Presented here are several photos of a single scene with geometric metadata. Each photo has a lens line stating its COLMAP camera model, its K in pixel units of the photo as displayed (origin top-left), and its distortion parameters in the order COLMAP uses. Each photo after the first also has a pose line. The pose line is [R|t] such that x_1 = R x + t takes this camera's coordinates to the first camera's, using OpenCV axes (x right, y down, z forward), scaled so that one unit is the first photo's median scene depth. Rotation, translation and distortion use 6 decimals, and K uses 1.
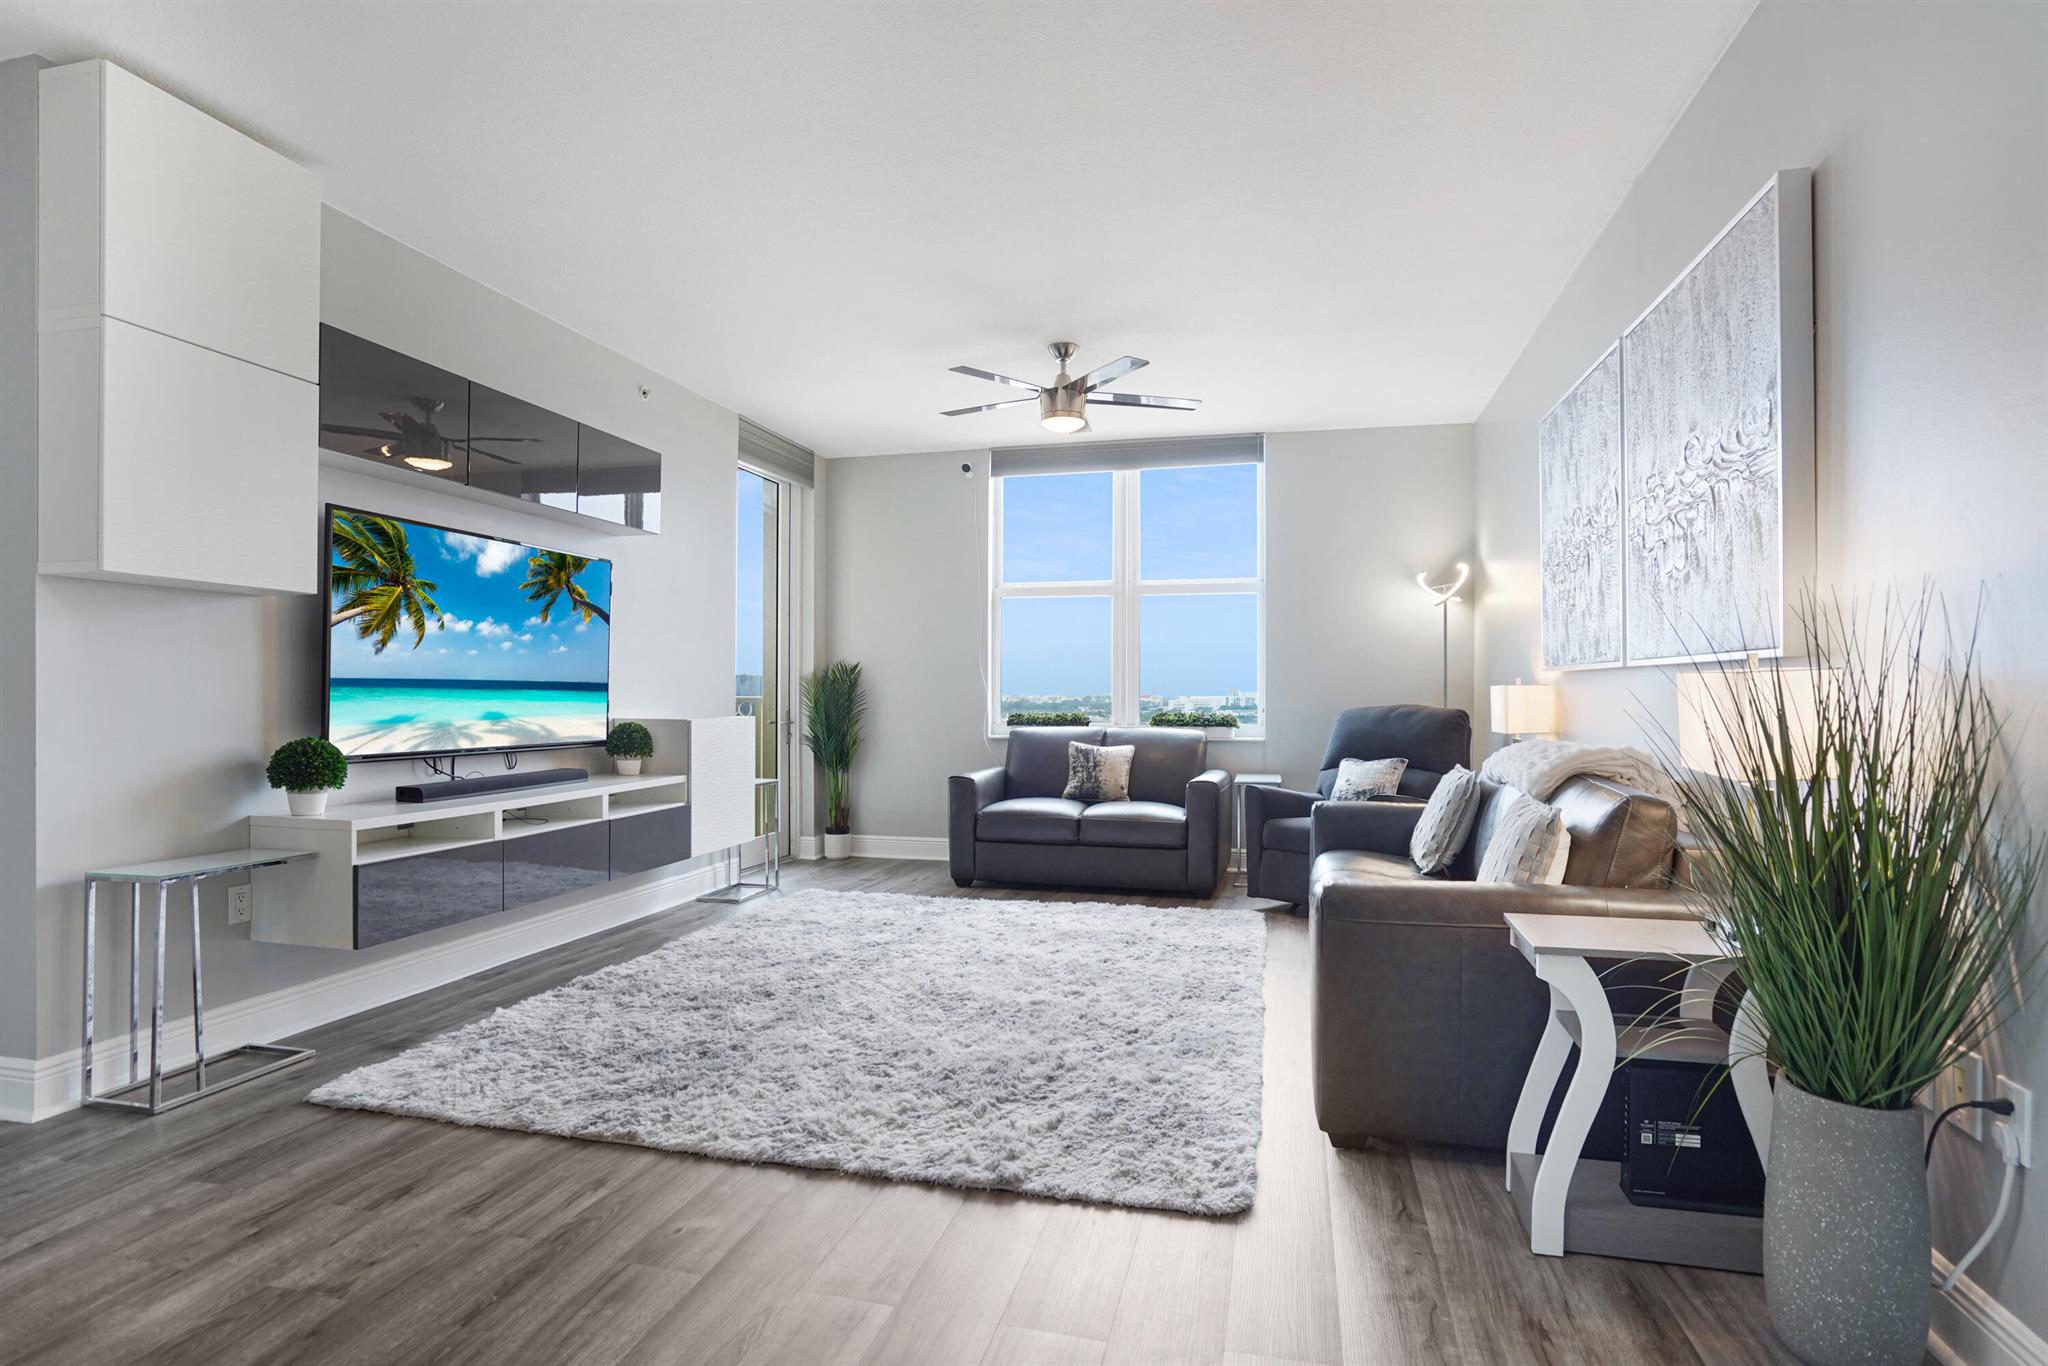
lens RADIAL K [[1043.6, 0, 1038.6], [0, 1043.6, 686.9], [0, 0, 1]] dist [-0.031865, 0.009565]
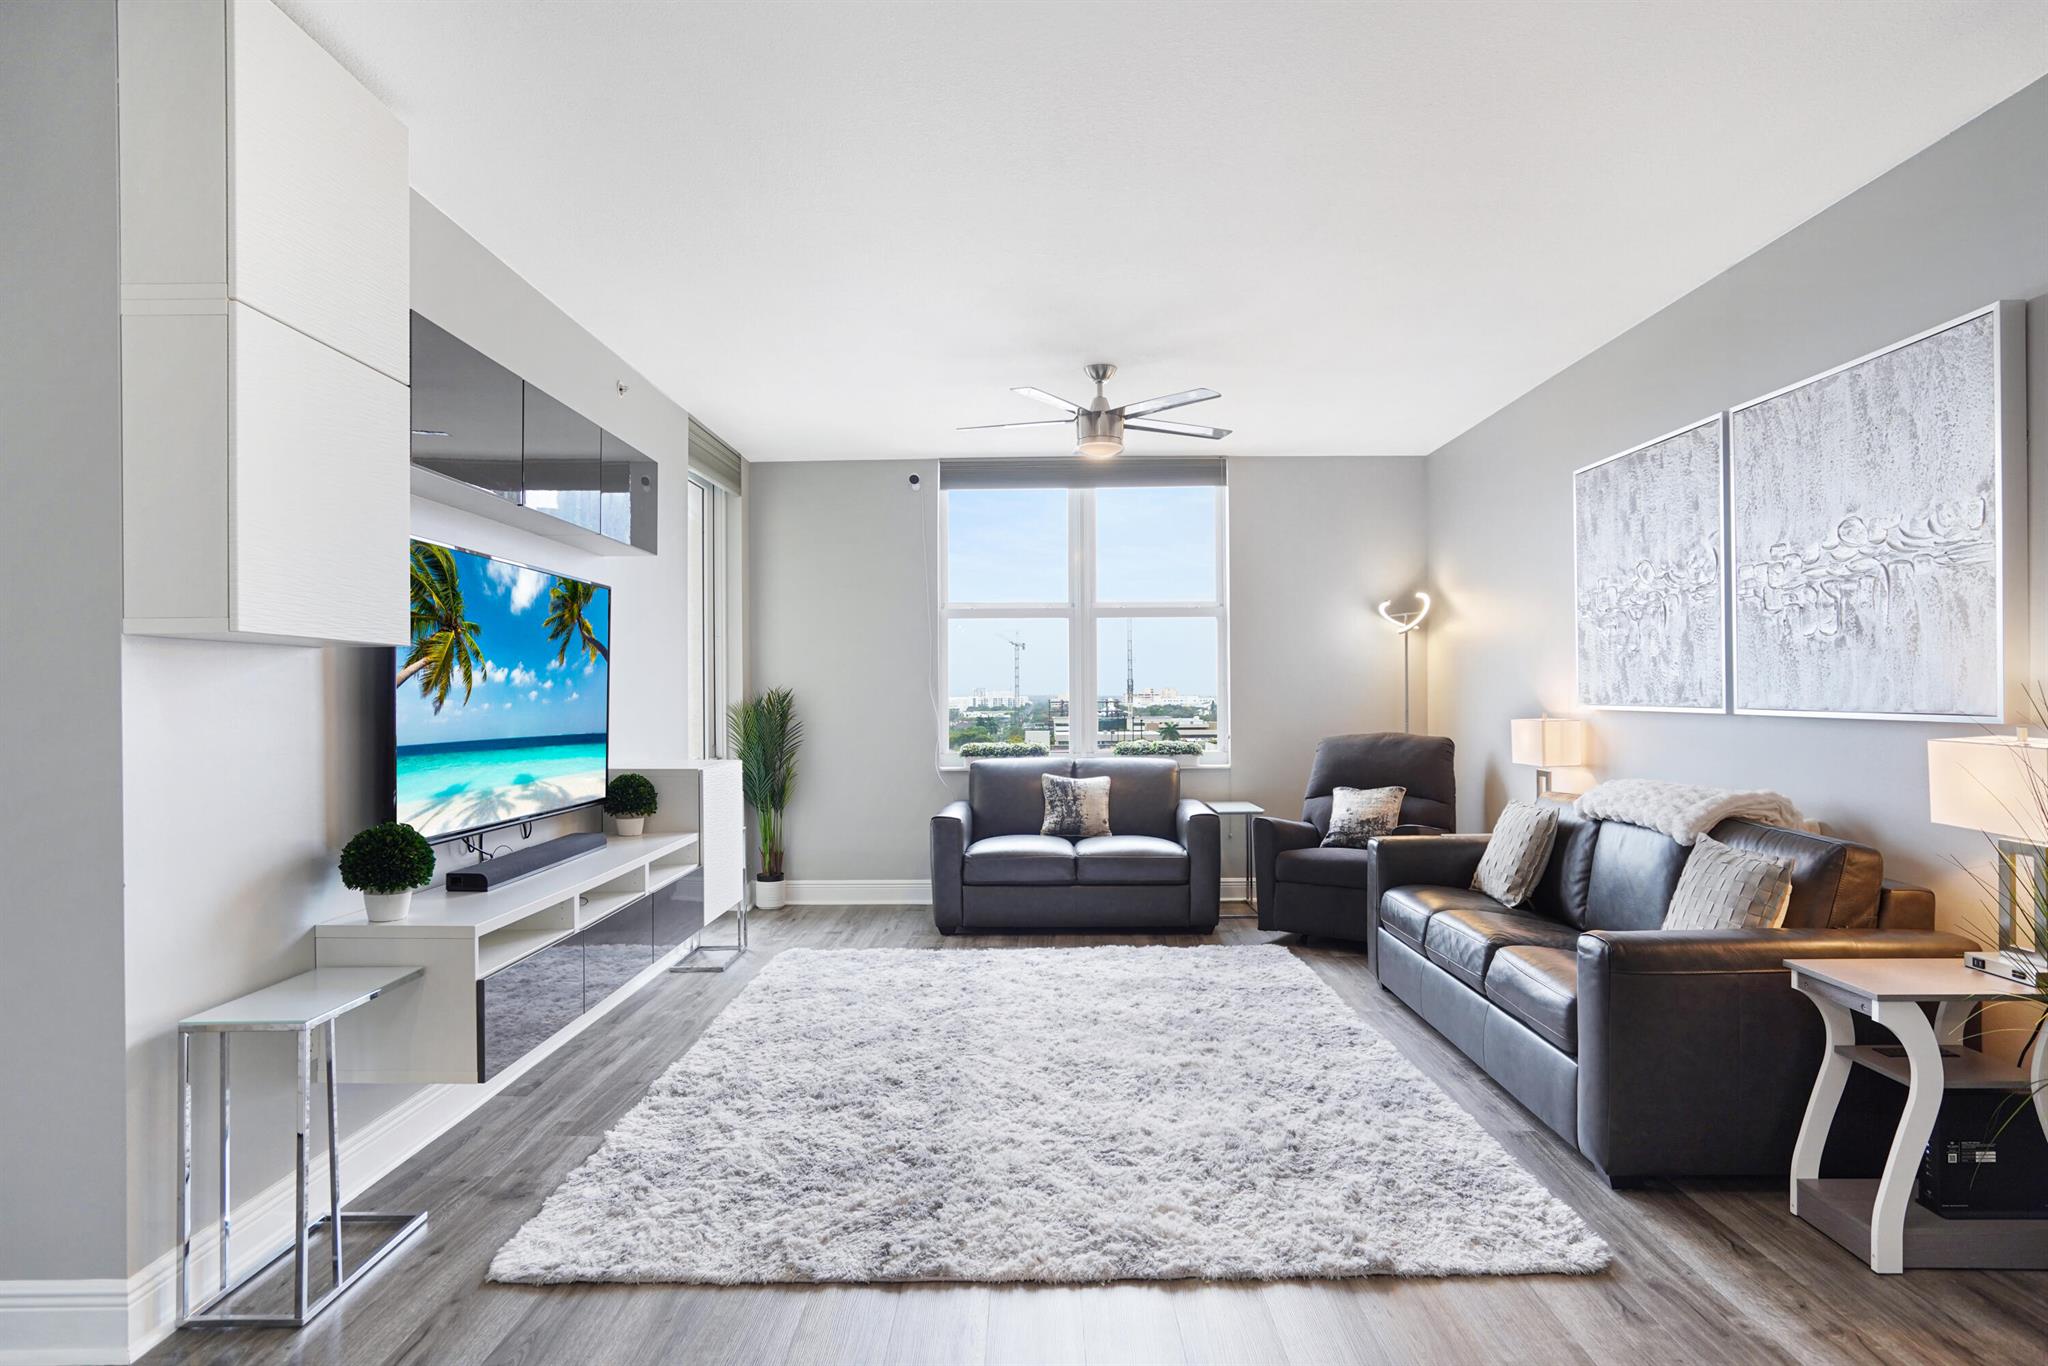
lens RADIAL K [[1106.9, 0, 1021.0], [0, 1106.9, 690.4], [0, 0, 1]] dist [-0.021373, 0.009199]
pose [[0.971704, -0.009093, 0.236027, -0.406958], [0.008022, 0.999953, 0.005494, -0.053325], [-0.236066, -0.003445, 0.971731, 0.044305]]
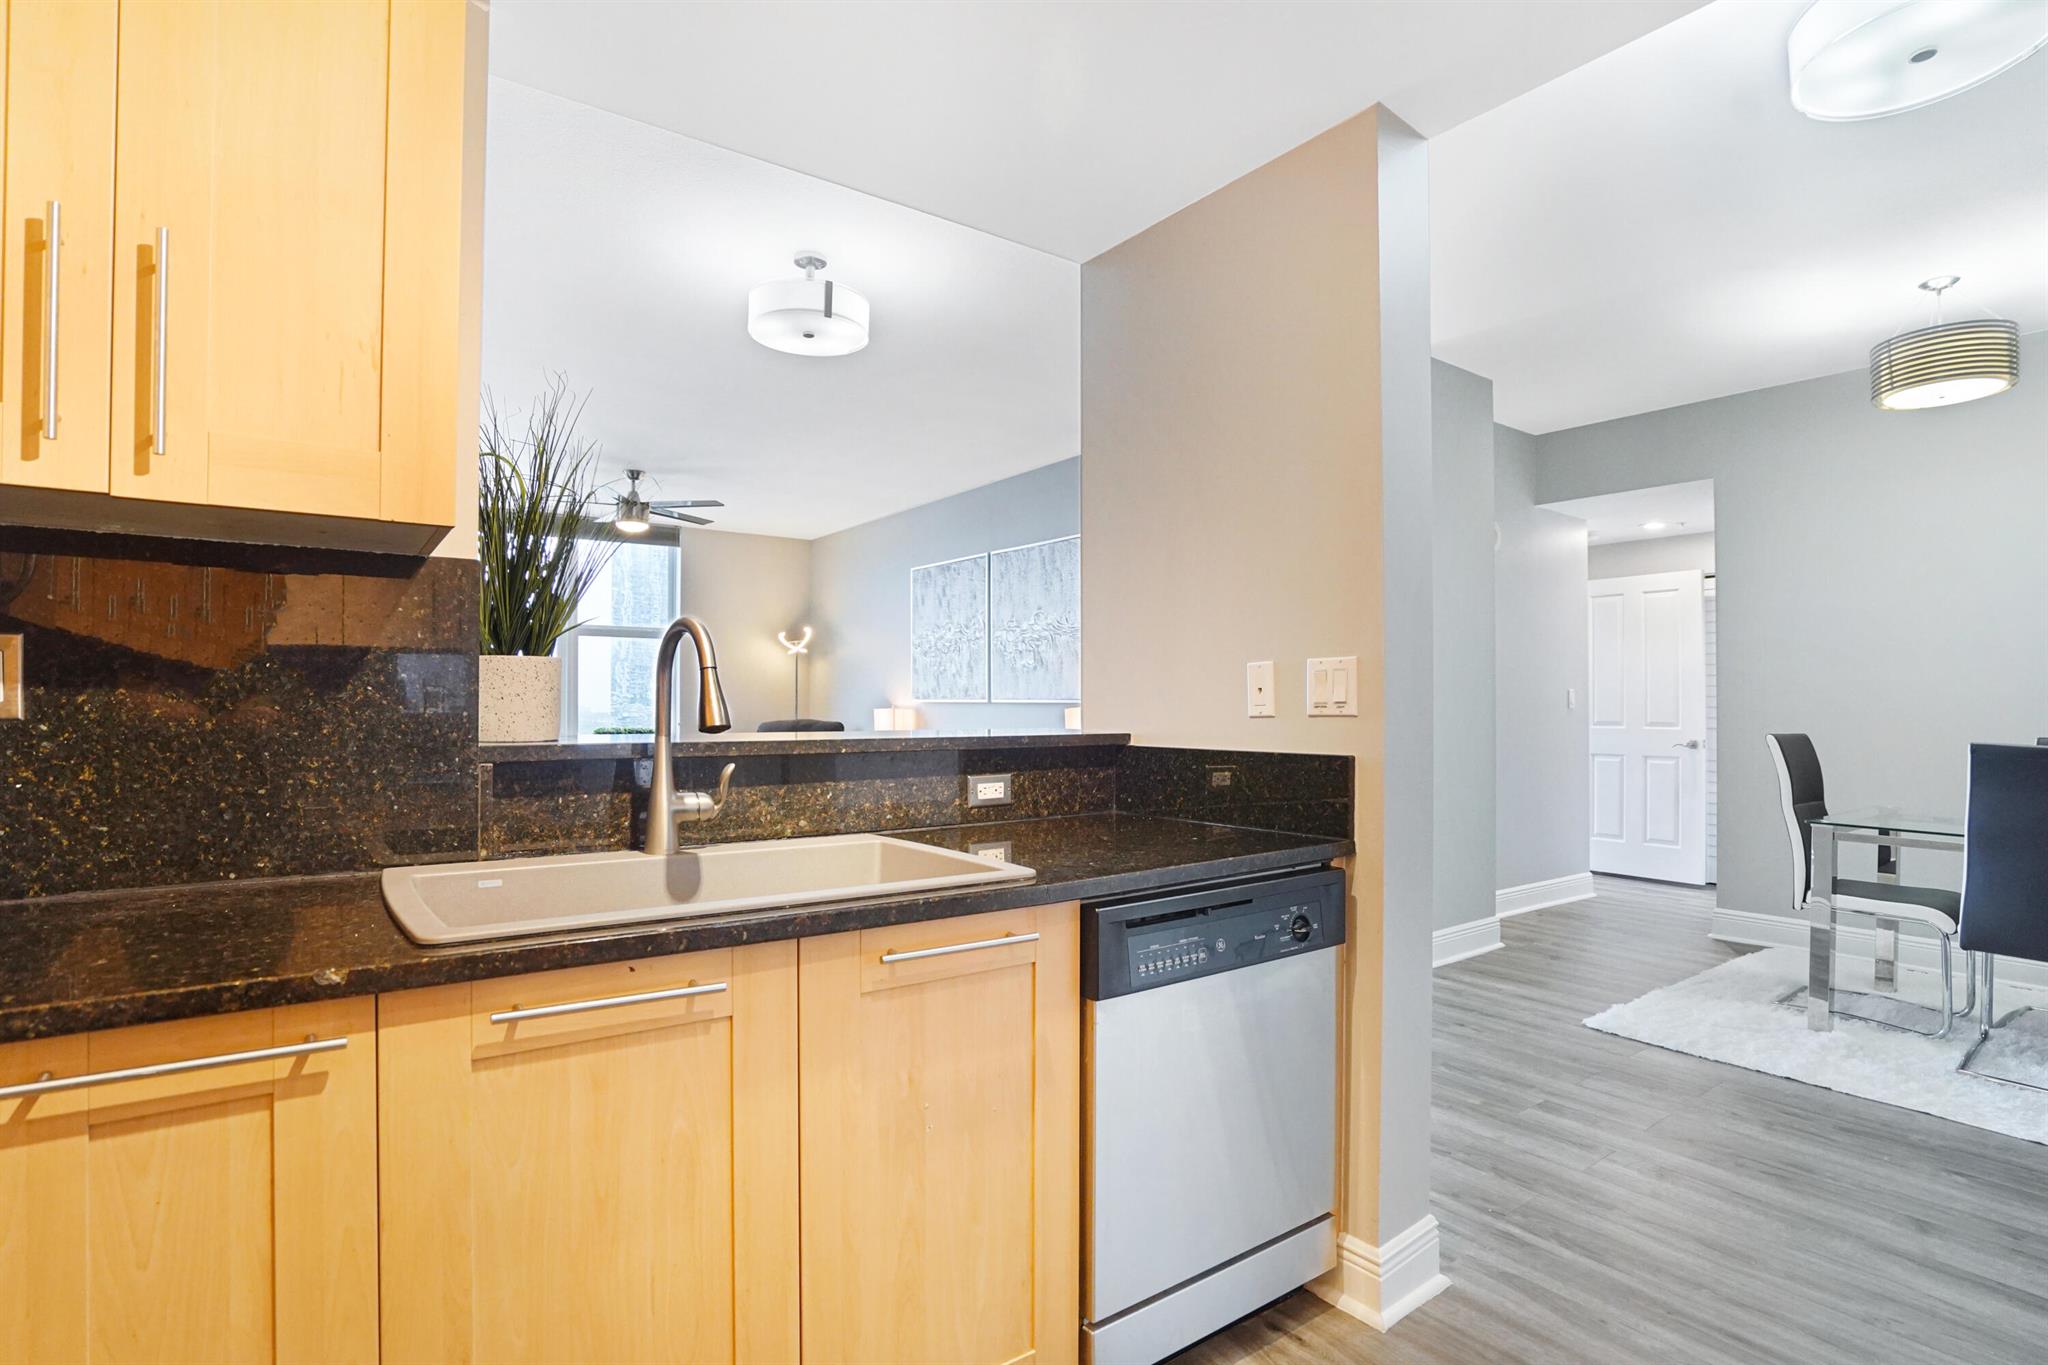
lens RADIAL K [[1018.4, 0, 1027.0], [0, 1018.4, 684.2], [0, 0, 1]] dist [-0.012724, 0.000999]
pose [[0.630355, 0.008183, 0.776264, -1.003702], [-0.001293, 0.999954, -0.009490, -0.035206], [-0.776306, 0.004978, 0.630336, -0.407734]]
